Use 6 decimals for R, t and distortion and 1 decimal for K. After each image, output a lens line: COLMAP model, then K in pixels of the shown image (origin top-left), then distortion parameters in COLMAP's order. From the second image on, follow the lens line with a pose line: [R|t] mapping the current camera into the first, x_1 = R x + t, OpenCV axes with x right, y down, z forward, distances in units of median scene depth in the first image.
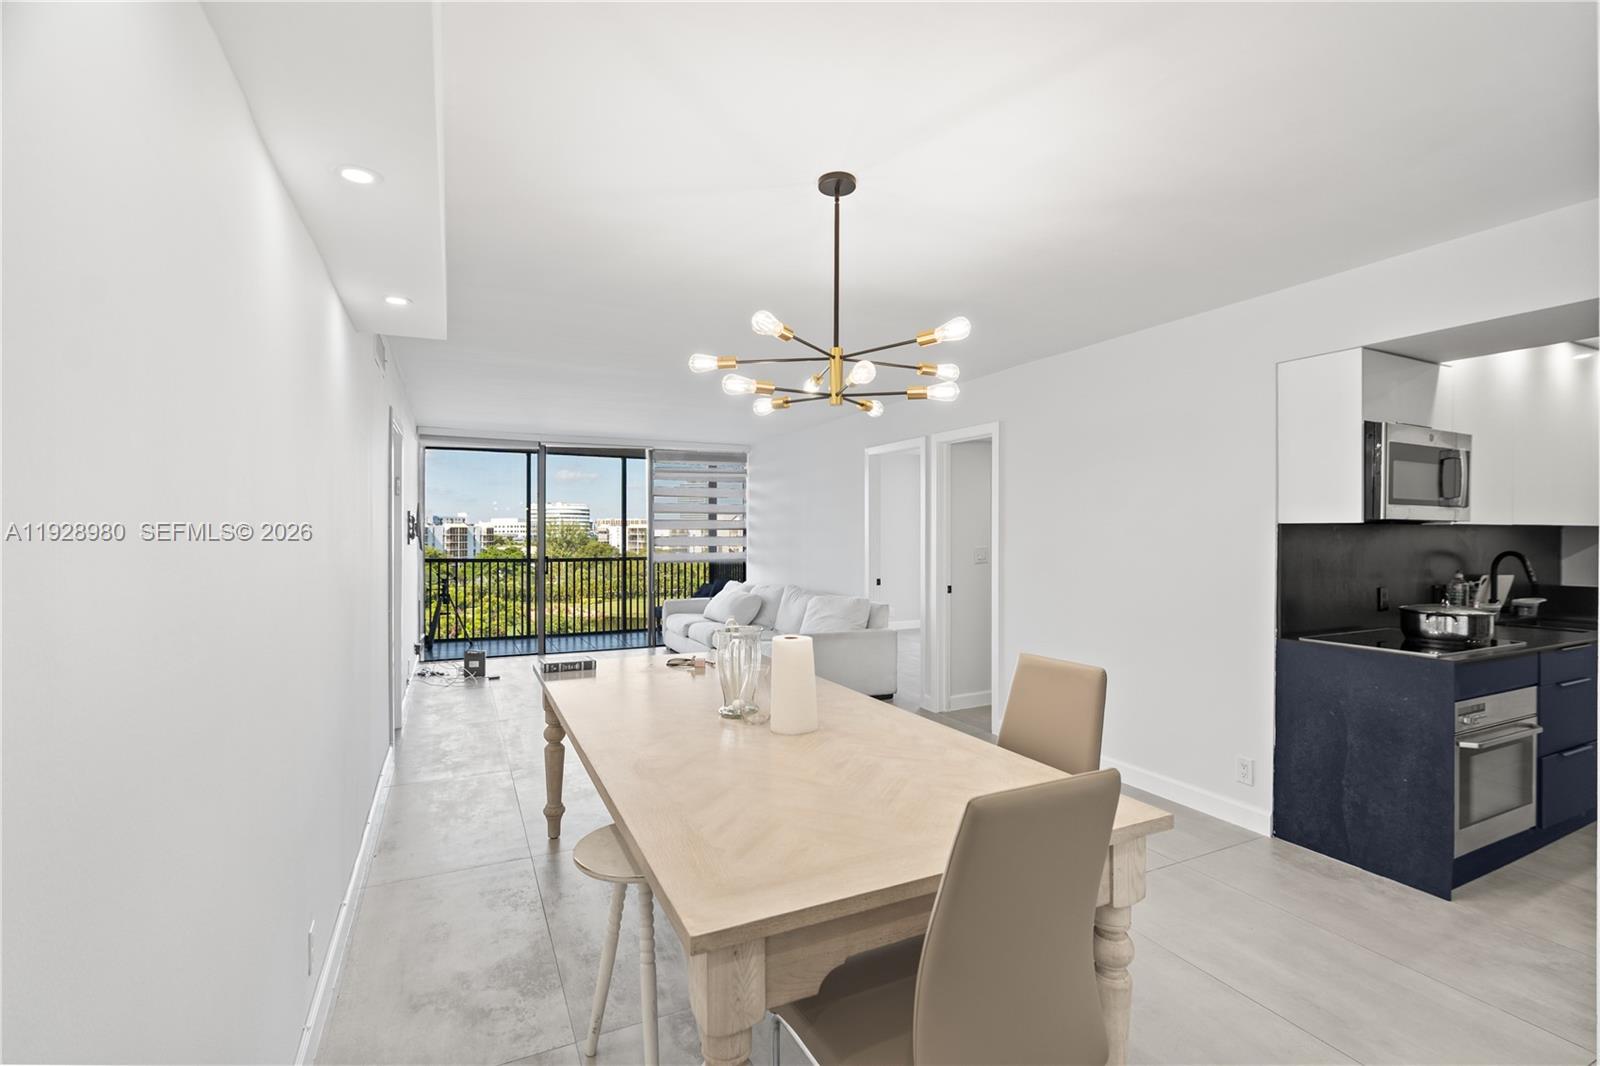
lens RADIAL K [[719.9, 0, 800.0], [0, 719.9, 533.0], [0, 0, 1]] dist [-0.000912, 0.000227]
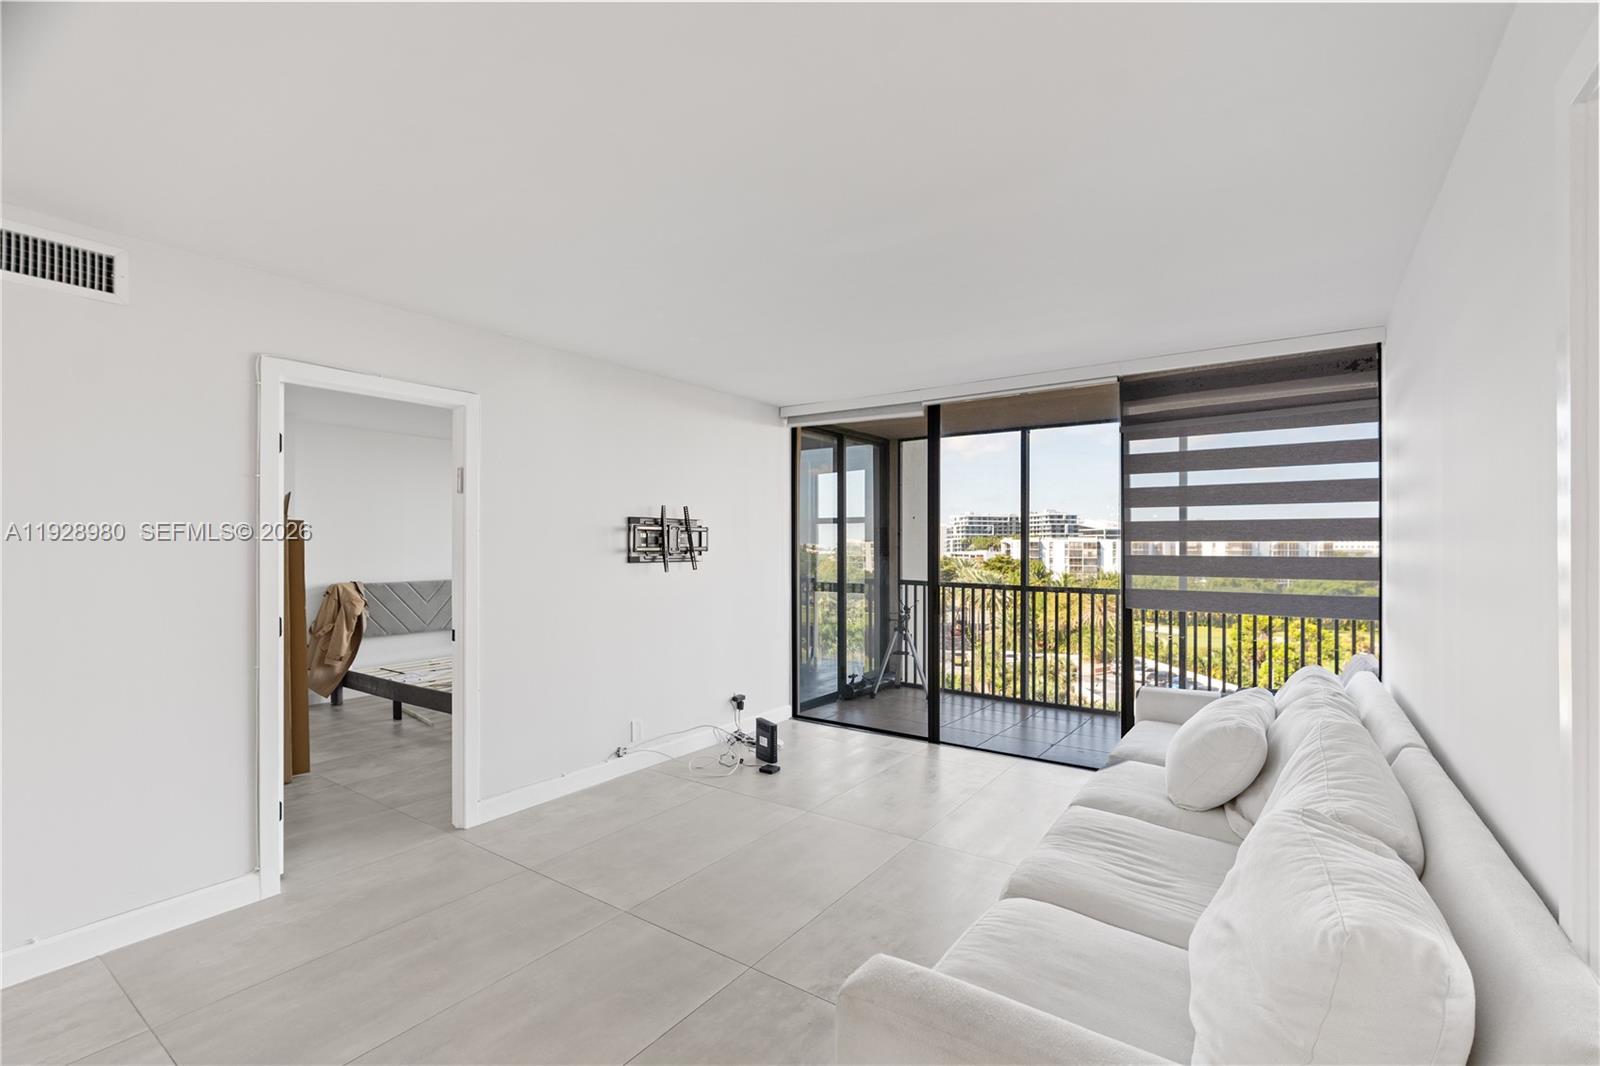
lens RADIAL K [[709.9, 0, 801.8], [0, 709.9, 536.7], [0, 0, 1]] dist [-0.002131, 0.000817]
pose [[0.487763, -0.010903, -0.872908, 0.249297], [-0.002577, 0.999900, -0.013929, -0.000536], [0.872972, 0.009044, 0.487686, 1.195251]]
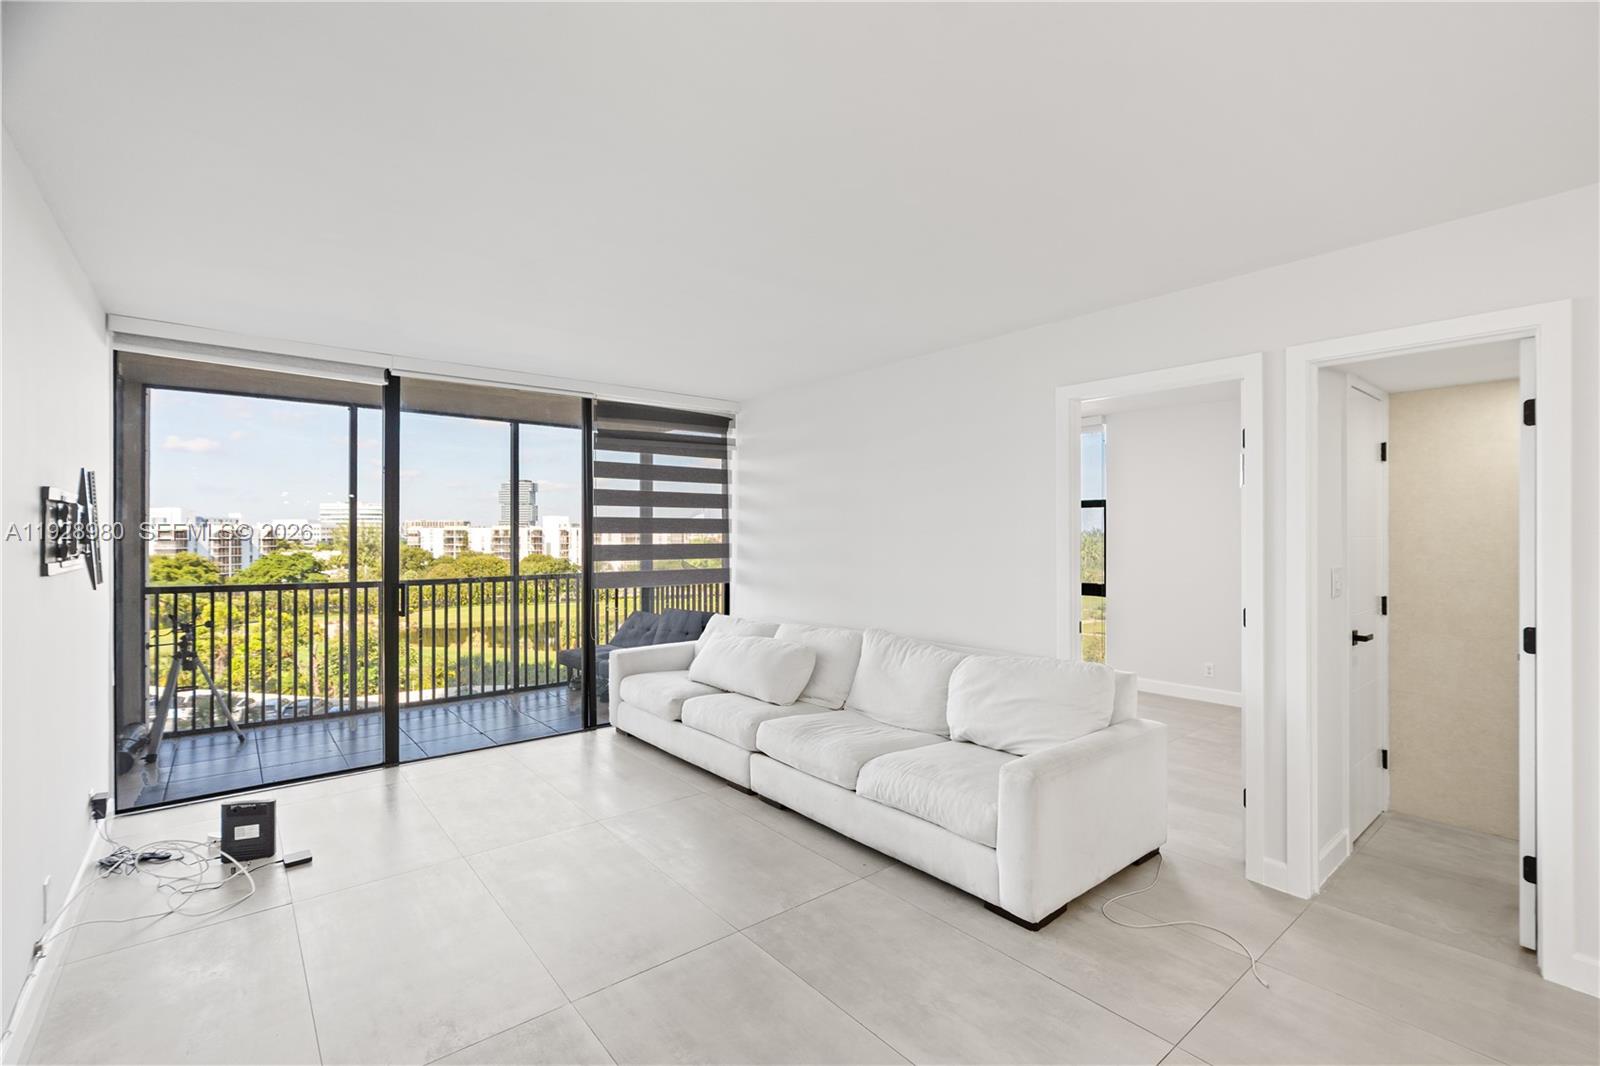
lens RADIAL K [[714.0, 0, 796.6], [0, 714.0, 534.1], [0, 0, 1]] dist [-0.002245, 0.000326]
pose [[0.974062, -0.002008, 0.226270, -0.367987], [0.002267, 0.999997, -0.000883, -0.006387], [-0.226268, 0.001372, 0.974064, 0.821802]]
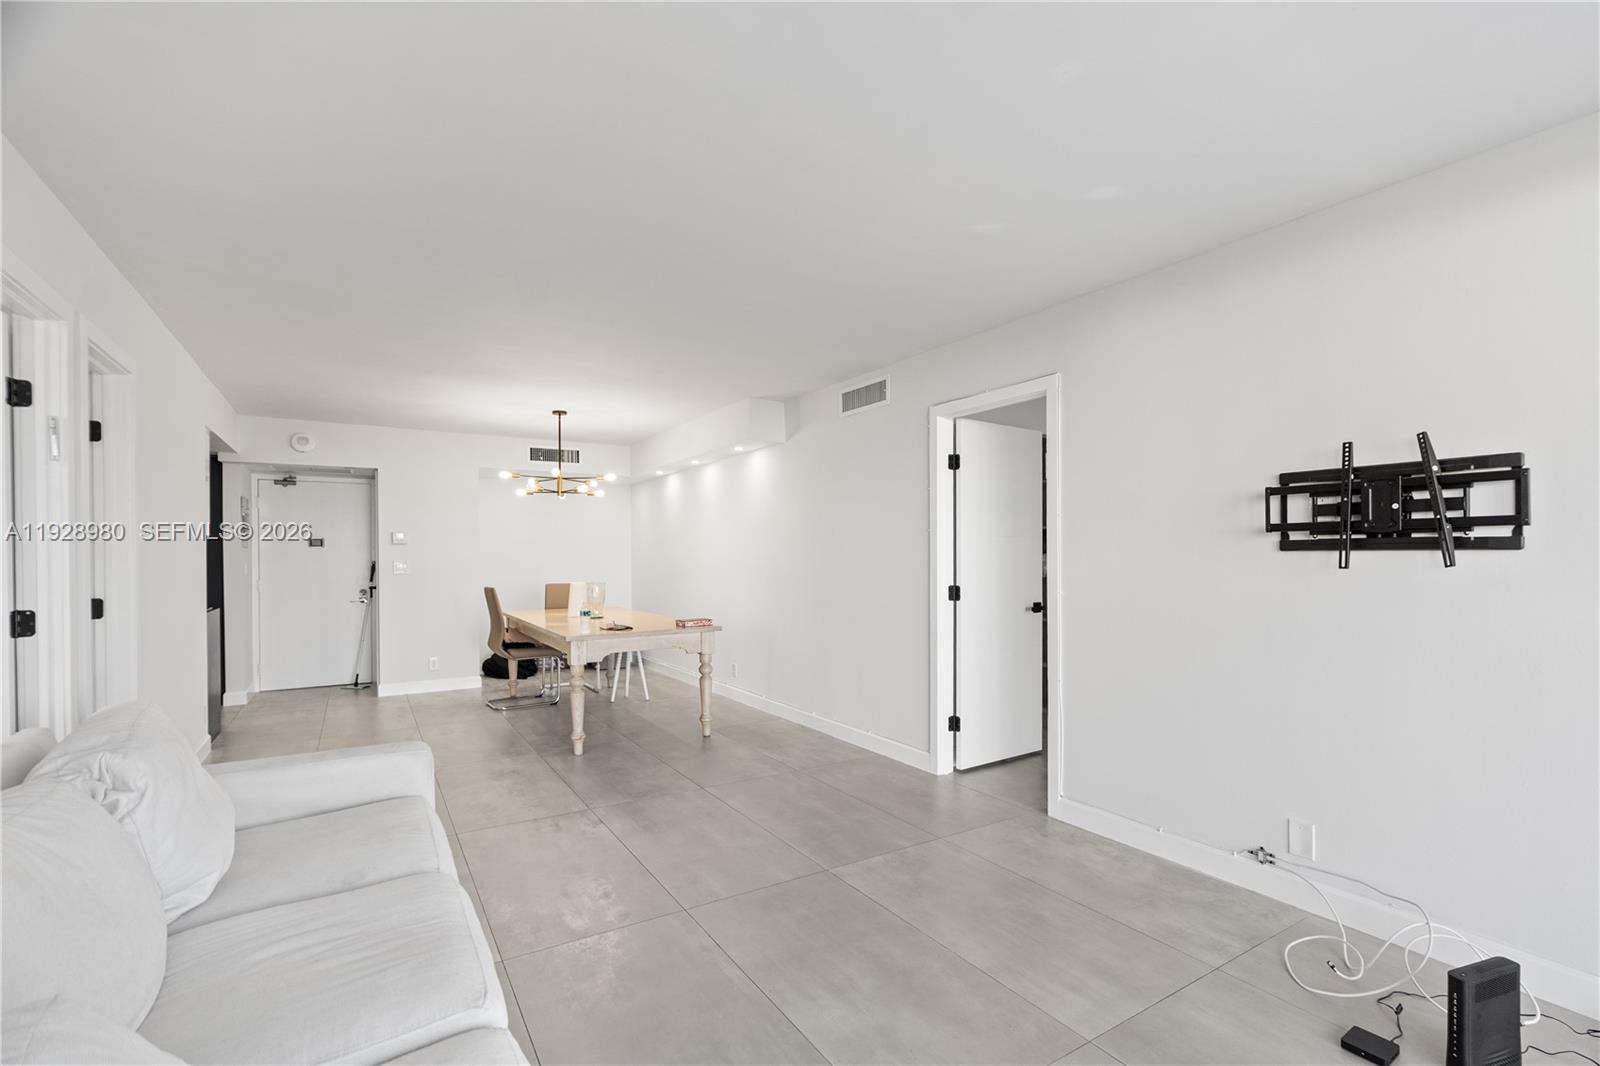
lens RADIAL K [[722.0, 0, 805.5], [0, 722.0, 562.3], [0, 0, 1]] dist [-0.002375, 0.000115]
pose [[-0.993935, 0.003089, -0.109926, -0.315085], [0.002011, 0.999949, 0.009910, 0.027745], [0.109951, 0.009629, -0.993890, 2.086253]]
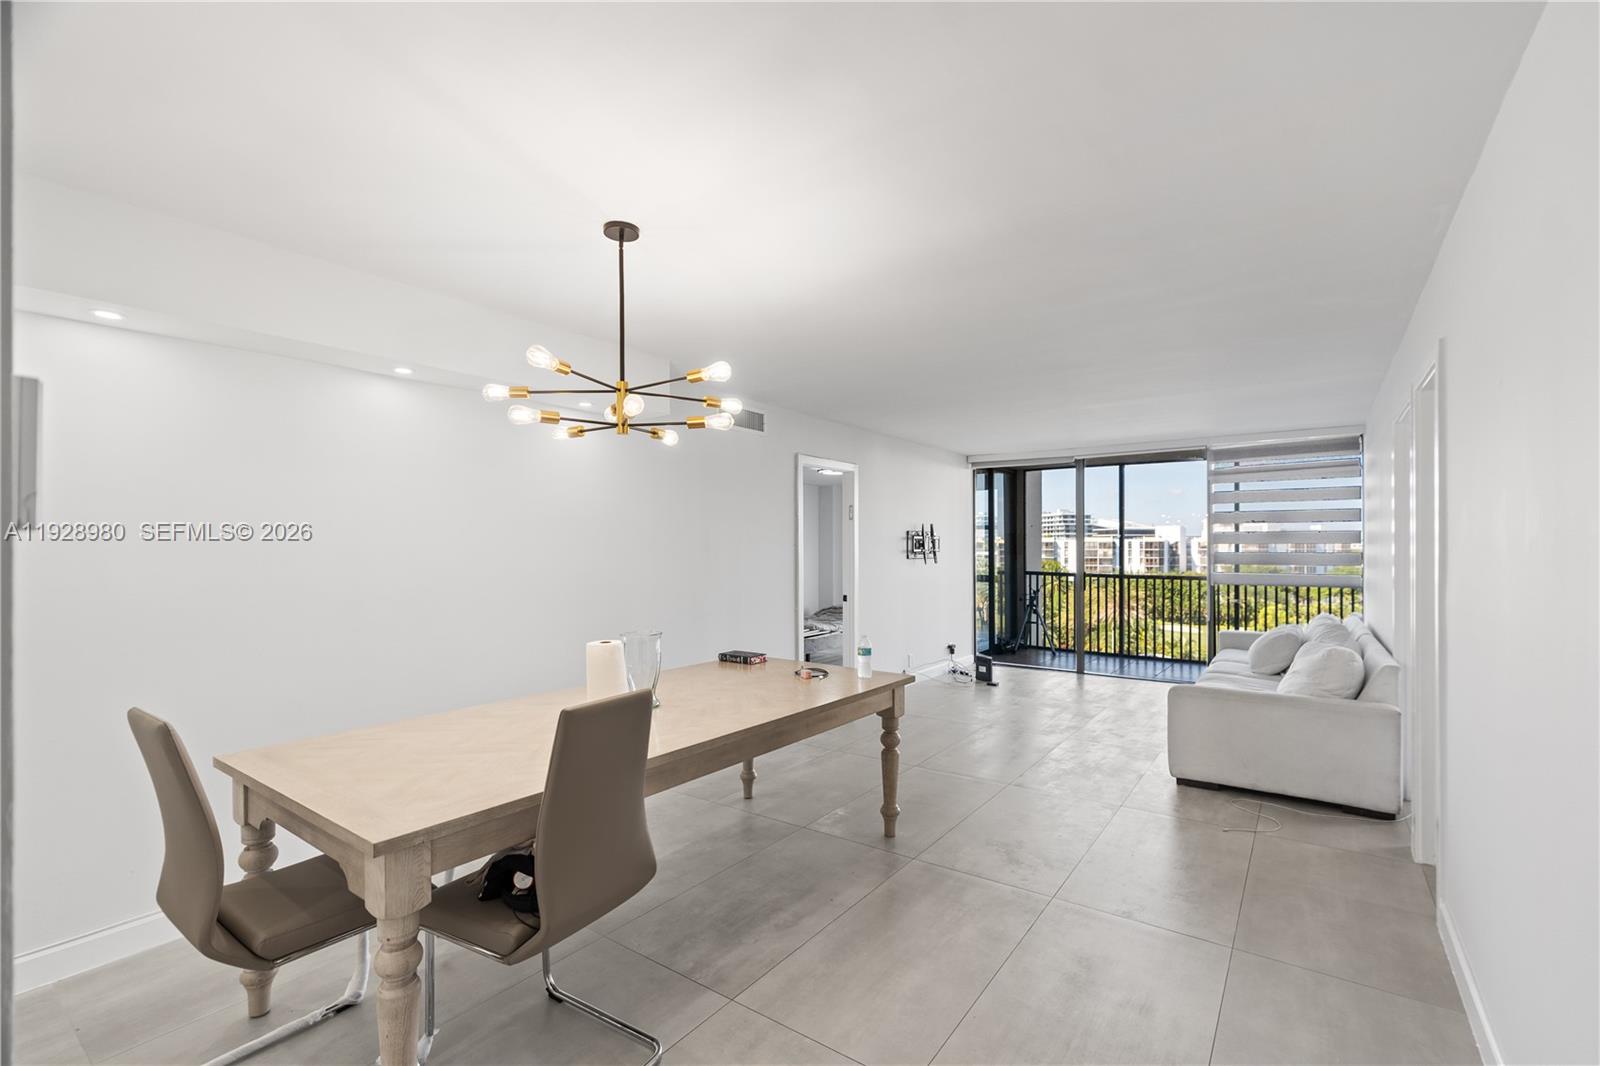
lens RADIAL K [[721.6, 0, 804.3], [0, 721.6, 546.0], [0, 0, 1]] dist [-0.000609, 0.000309]
pose [[0.485426, -0.002141, -0.874275, 0.630494], [0.000897, 0.999998, -0.001951, -0.002911], [0.874277, 0.000163, 0.485427, 0.392502]]
